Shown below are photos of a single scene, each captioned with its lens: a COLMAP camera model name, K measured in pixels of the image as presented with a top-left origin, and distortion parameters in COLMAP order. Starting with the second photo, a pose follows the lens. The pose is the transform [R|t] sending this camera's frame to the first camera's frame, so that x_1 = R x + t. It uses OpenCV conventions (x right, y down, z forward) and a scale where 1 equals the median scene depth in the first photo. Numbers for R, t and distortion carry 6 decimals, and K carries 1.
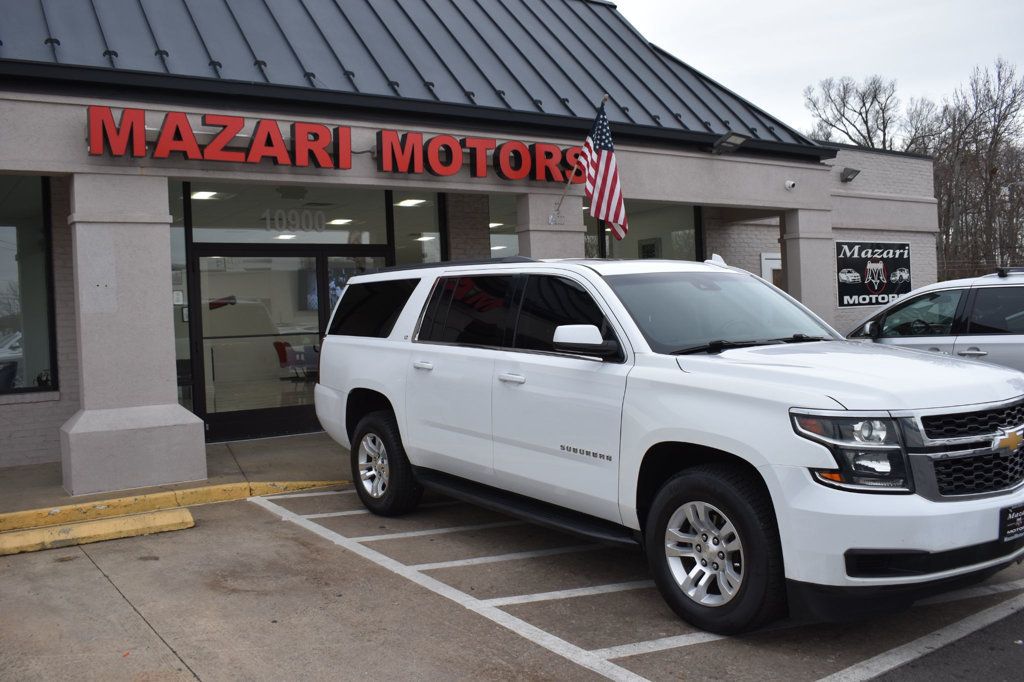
lens RADIAL K [[928.3, 0, 512.0], [0, 928.3, 341.0], [0, 0, 1]] dist [-0.080857, 0.003862]
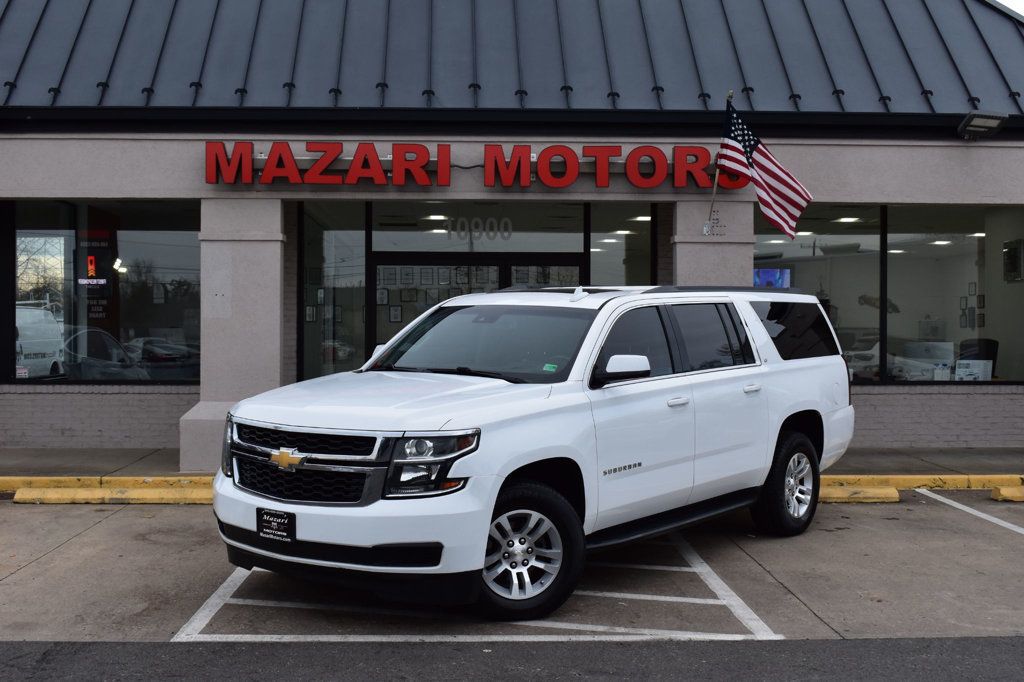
lens RADIAL K [[1298.6, 0, 512.0], [0, 1298.6, 341.0], [0, 0, 1]] dist [-0.040941, 0.017766]
pose [[0.840051, 0.048242, -0.540358, 1.090084], [-0.051854, 0.998618, 0.008542, -0.051225], [0.540023, 0.020844, 0.841392, -0.265701]]
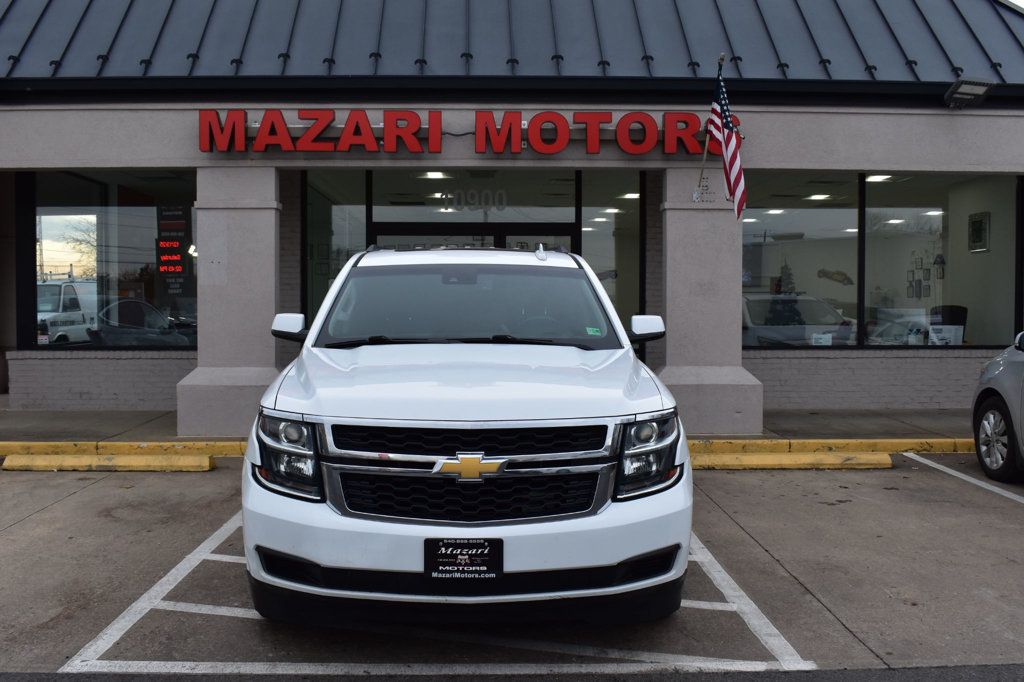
lens RADIAL K [[1035.4, 0, 512.0], [0, 1035.4, 341.0], [0, 0, 1]] dist [-0.067786, -0.002431]
pose [[0.834893, 0.061838, -0.546928, 0.869237], [-0.049653, 0.998079, 0.037050, -0.039613], [0.548169, -0.003777, 0.836359, 0.142068]]
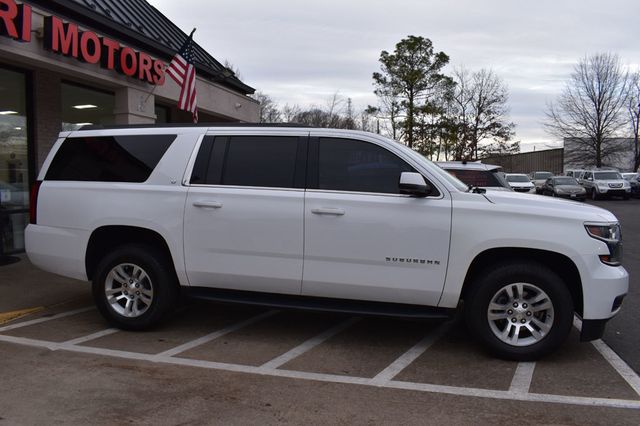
lens RADIAL K [[496.0, 0, 320.0], [0, 496.0, 213.0], [0, 0, 1]] dist [-0.089691, 0.004104]
pose [[0.735804, -0.010921, 0.677106, -0.515472], [-0.004140, 0.999779, 0.020624, 0.028681], [-0.677182, -0.017979, 0.735596, 0.497619]]
